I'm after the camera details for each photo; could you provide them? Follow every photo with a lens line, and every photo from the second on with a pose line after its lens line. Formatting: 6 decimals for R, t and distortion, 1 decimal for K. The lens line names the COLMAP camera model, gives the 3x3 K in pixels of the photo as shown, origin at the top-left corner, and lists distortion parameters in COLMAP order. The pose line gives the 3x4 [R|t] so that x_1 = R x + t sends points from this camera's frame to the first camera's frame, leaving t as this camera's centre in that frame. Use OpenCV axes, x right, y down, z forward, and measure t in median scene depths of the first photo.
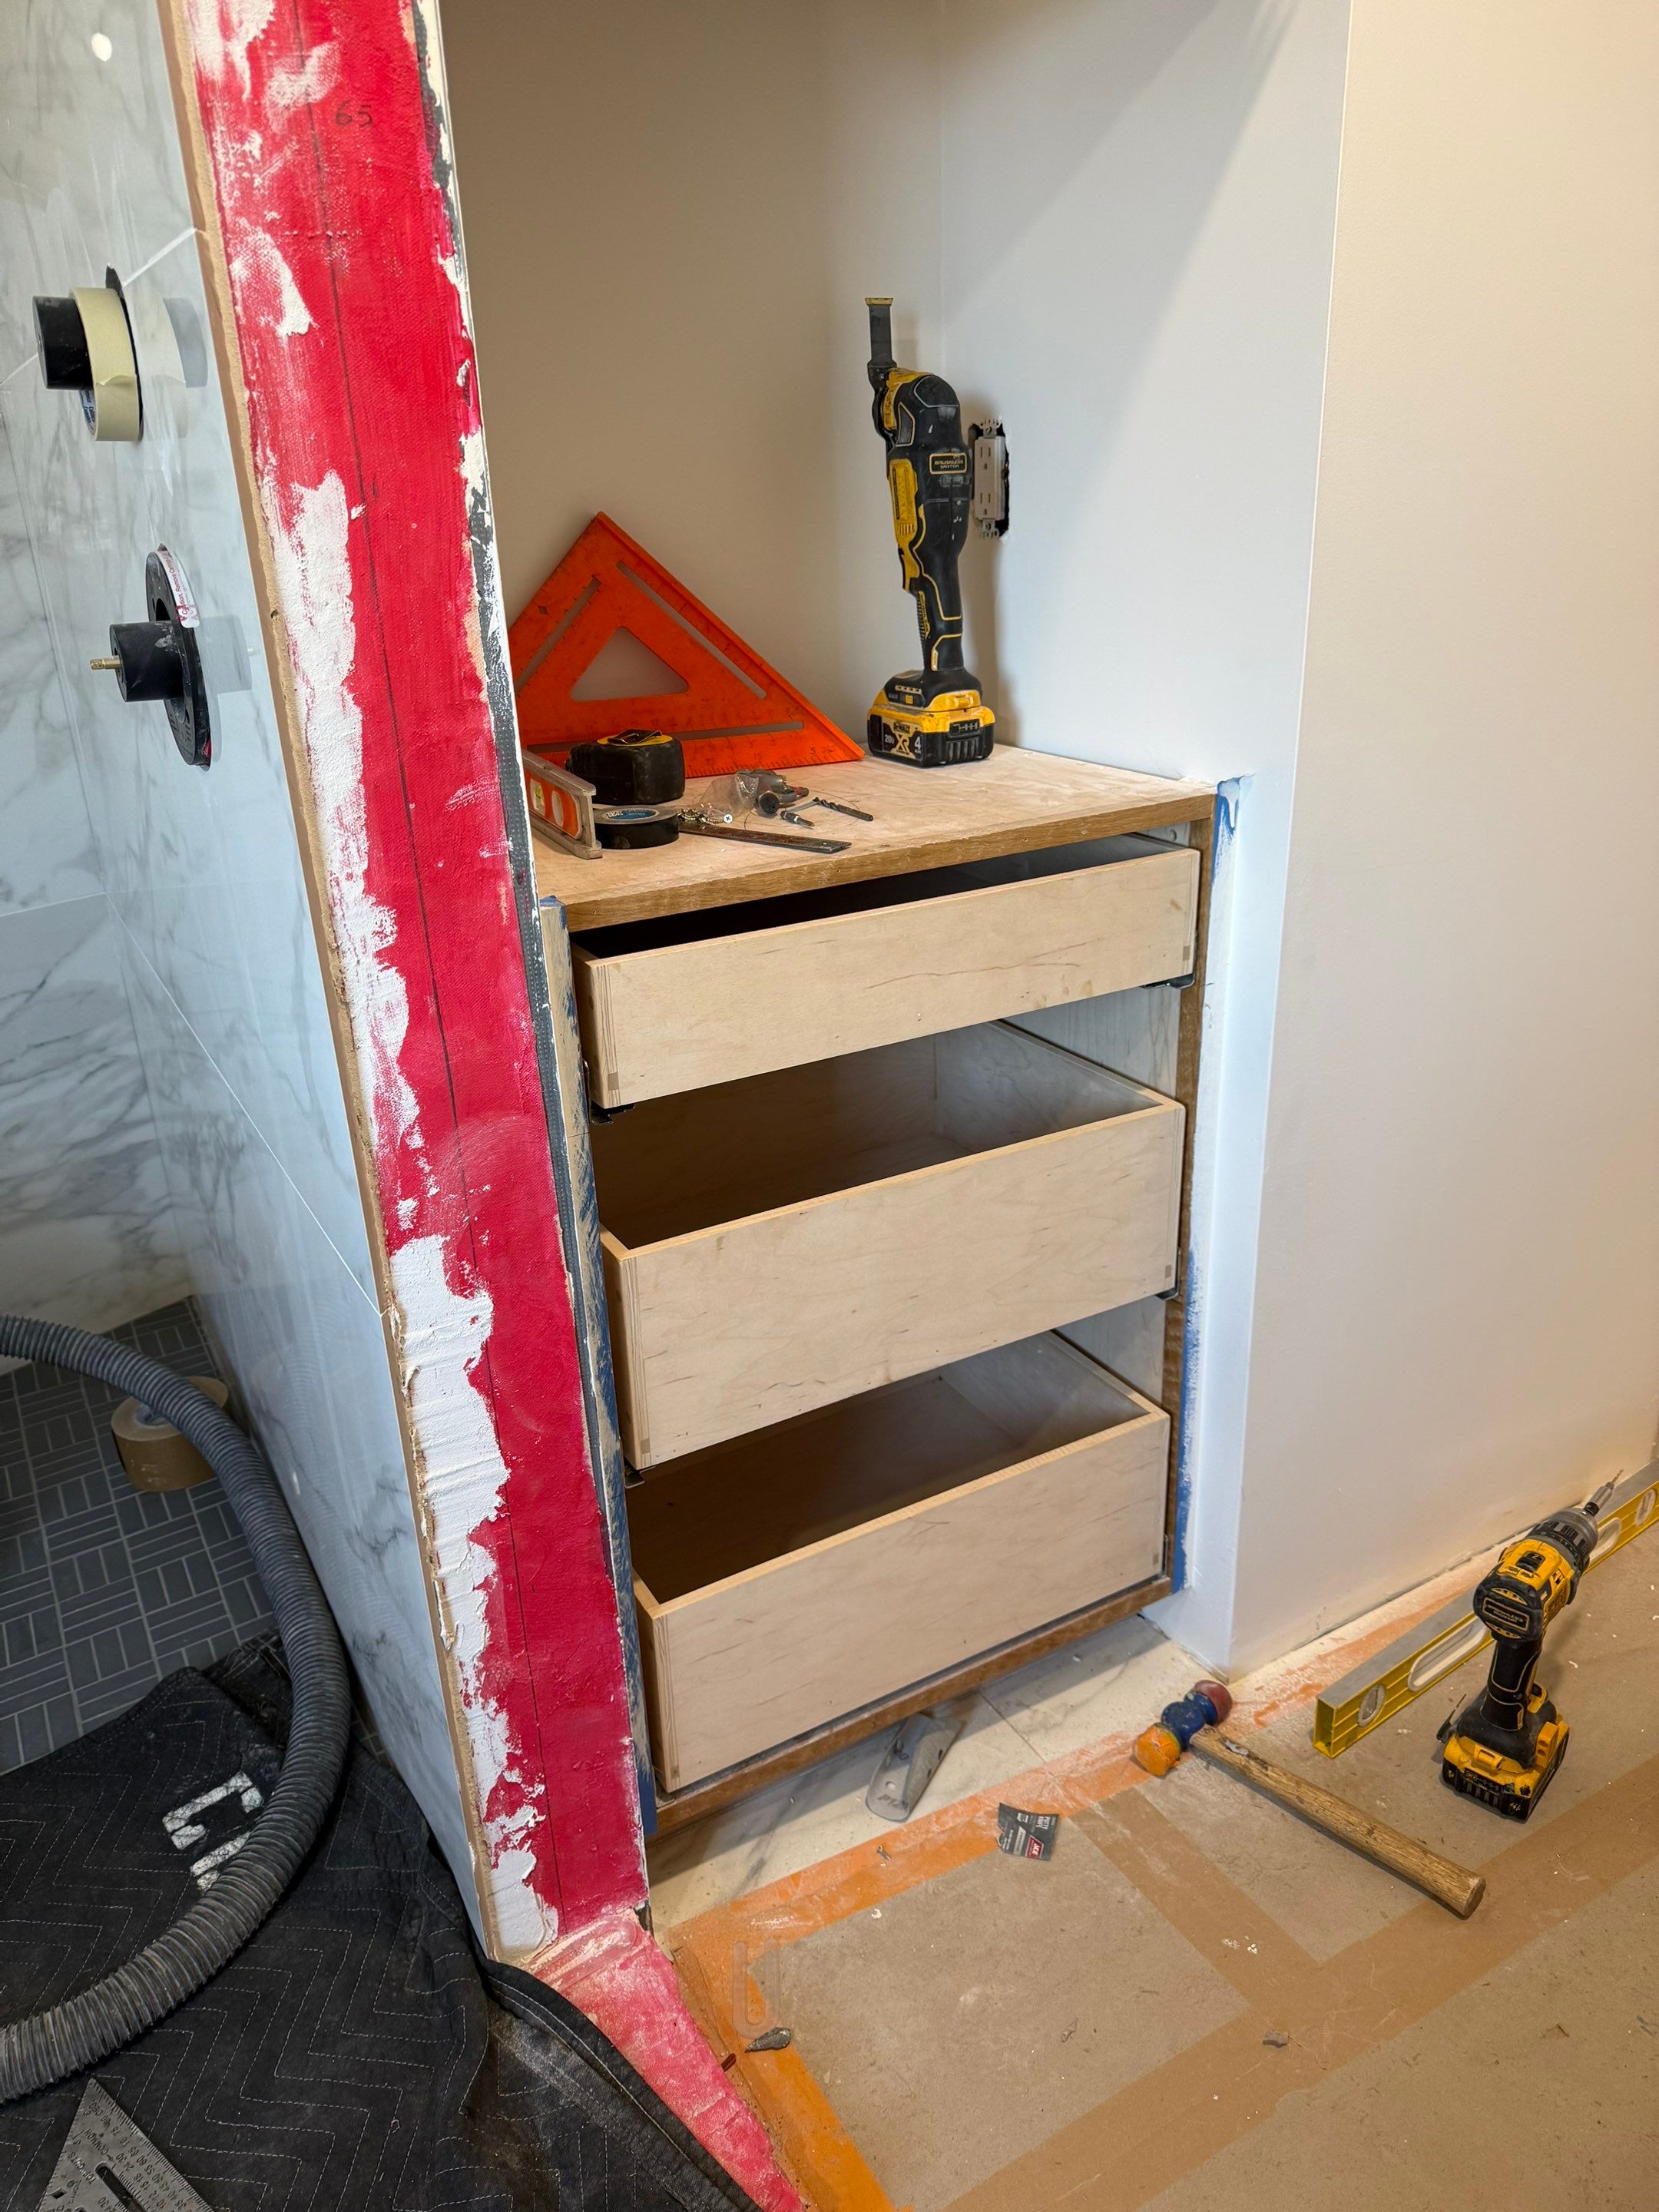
lens RADIAL K [[1577.7, 0, 825.1], [0, 1577.7, 1110.3], [0, 0, 1]] dist [0.008783, -0.029184]
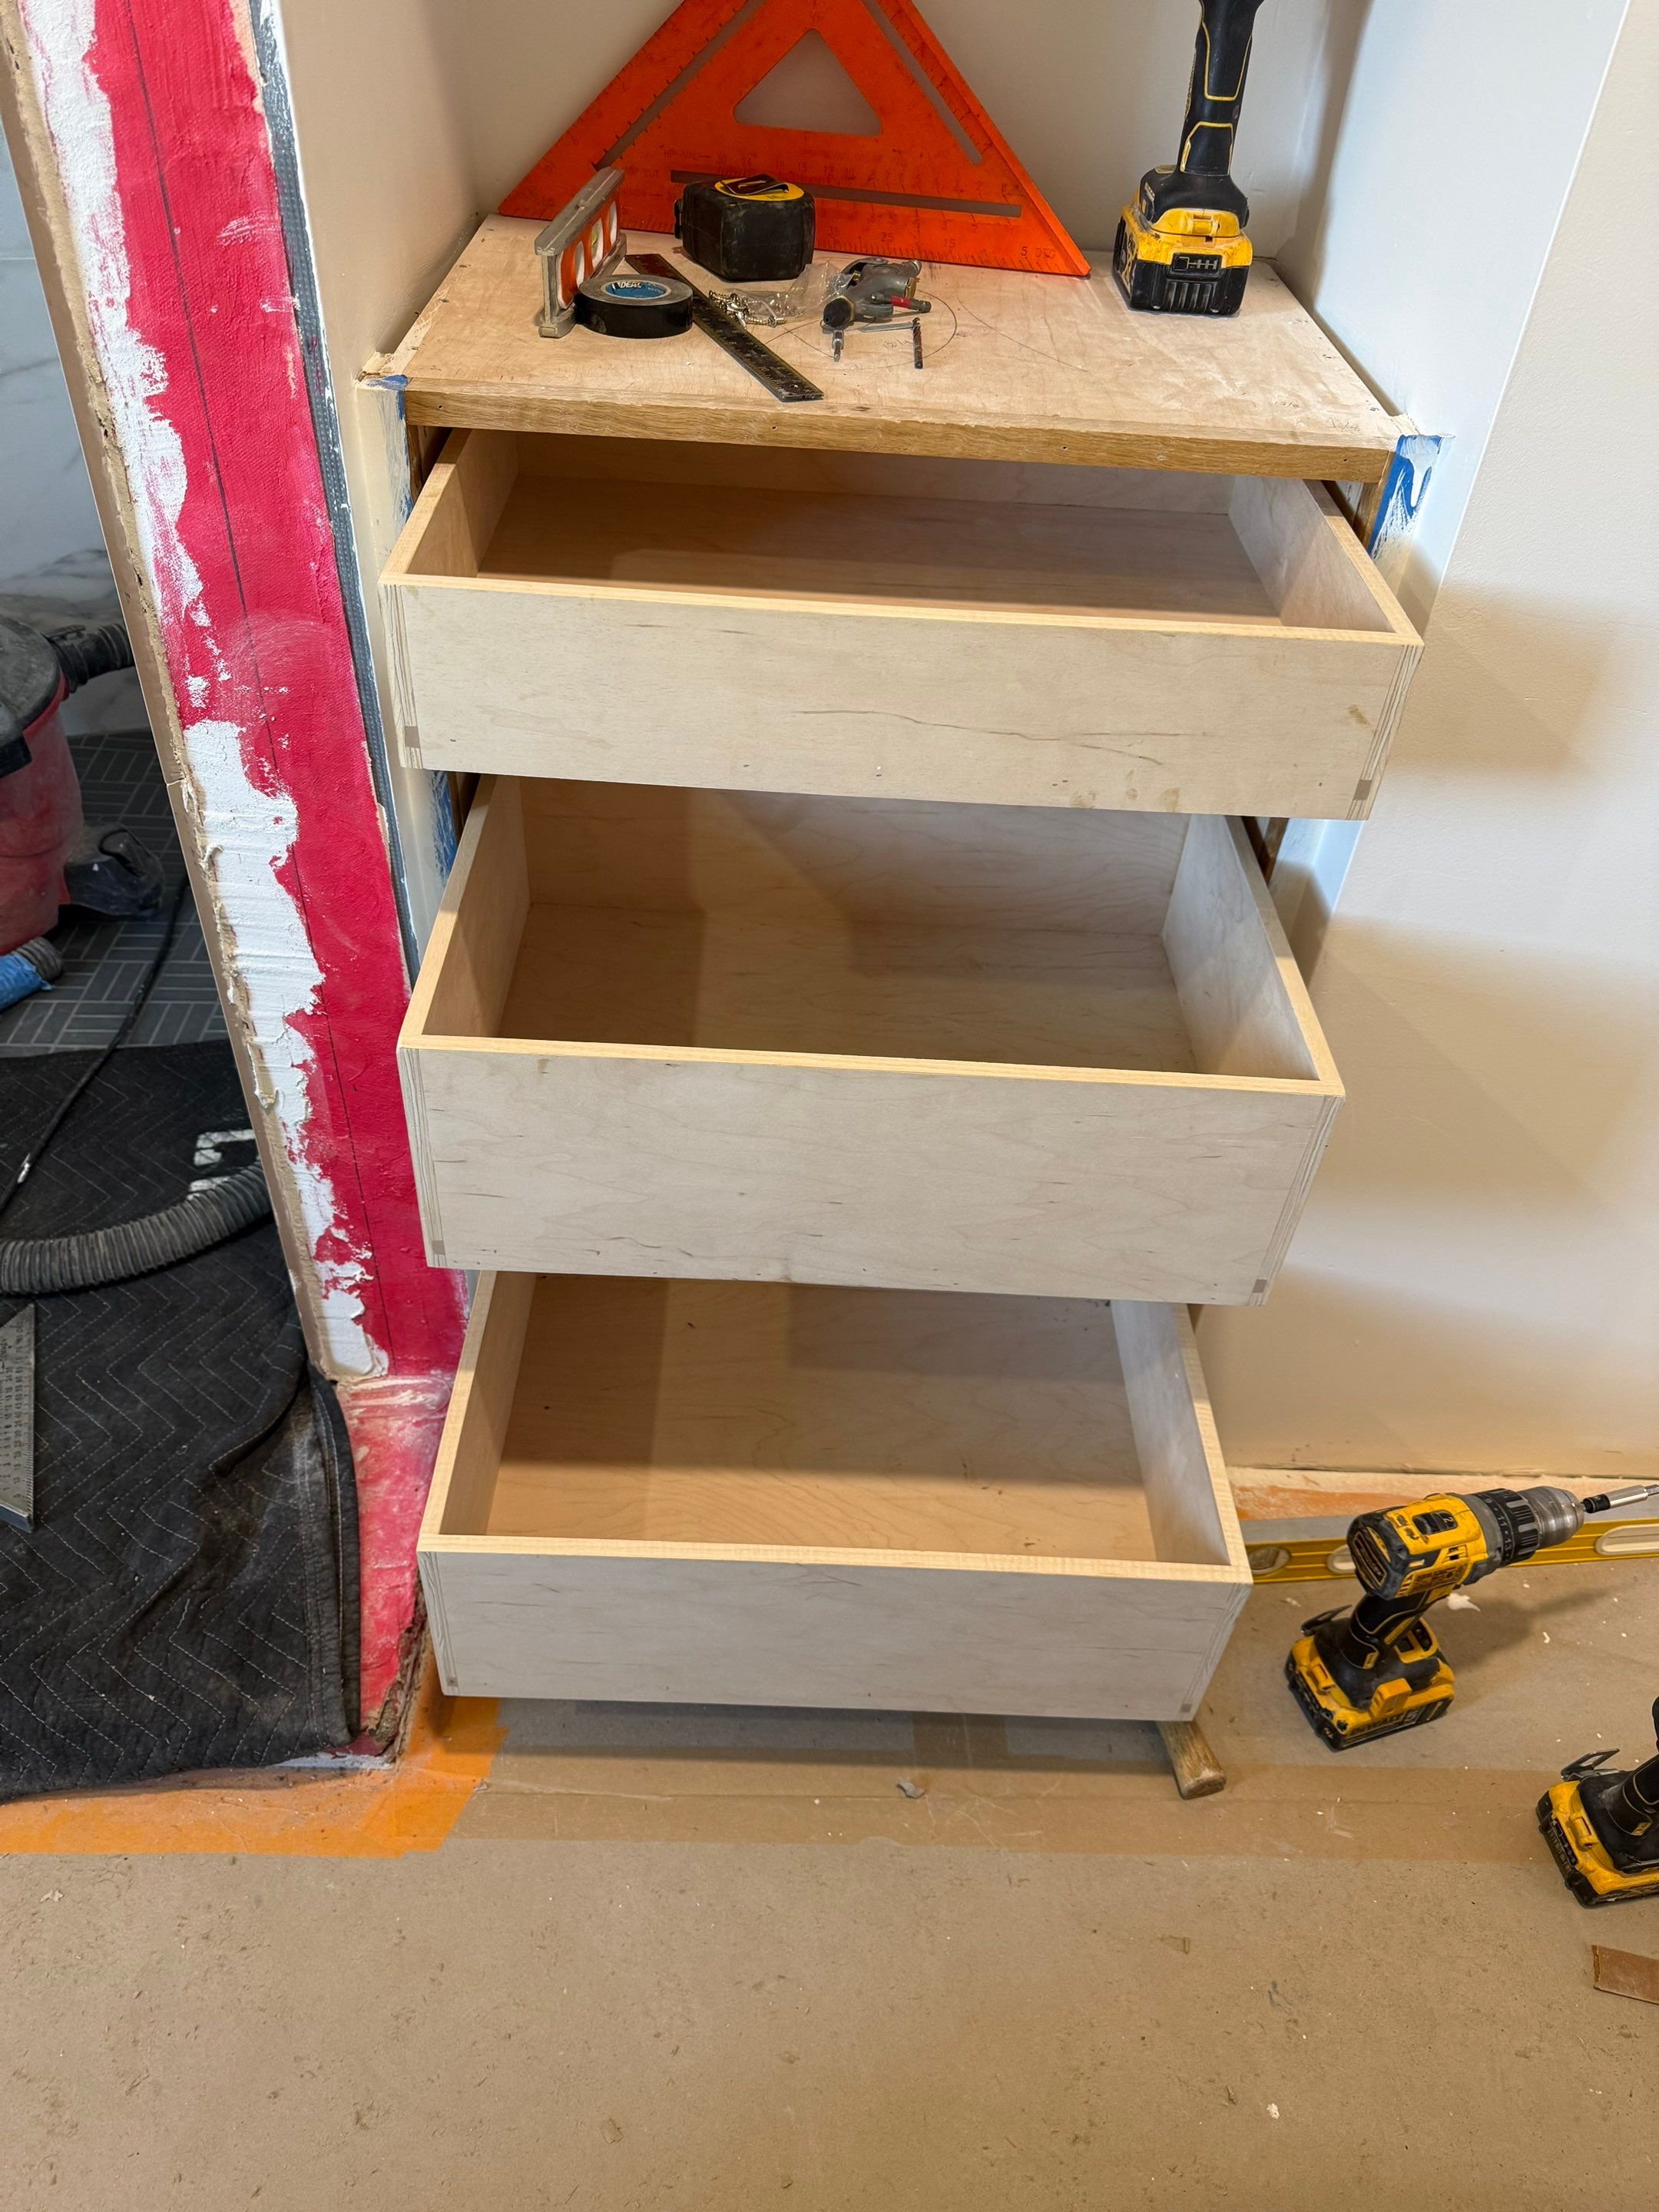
lens RADIAL K [[1577.7, 0, 832.0], [0, 1577.7, 1118.9], [0, 0, 1]] dist [0.008783, -0.029184]
pose [[0.863596, 0.396190, -0.311826, 0.429466], [-0.270848, 0.886209, 0.375865, -0.154706], [0.425257, -0.240138, 0.872634, 0.242845]]
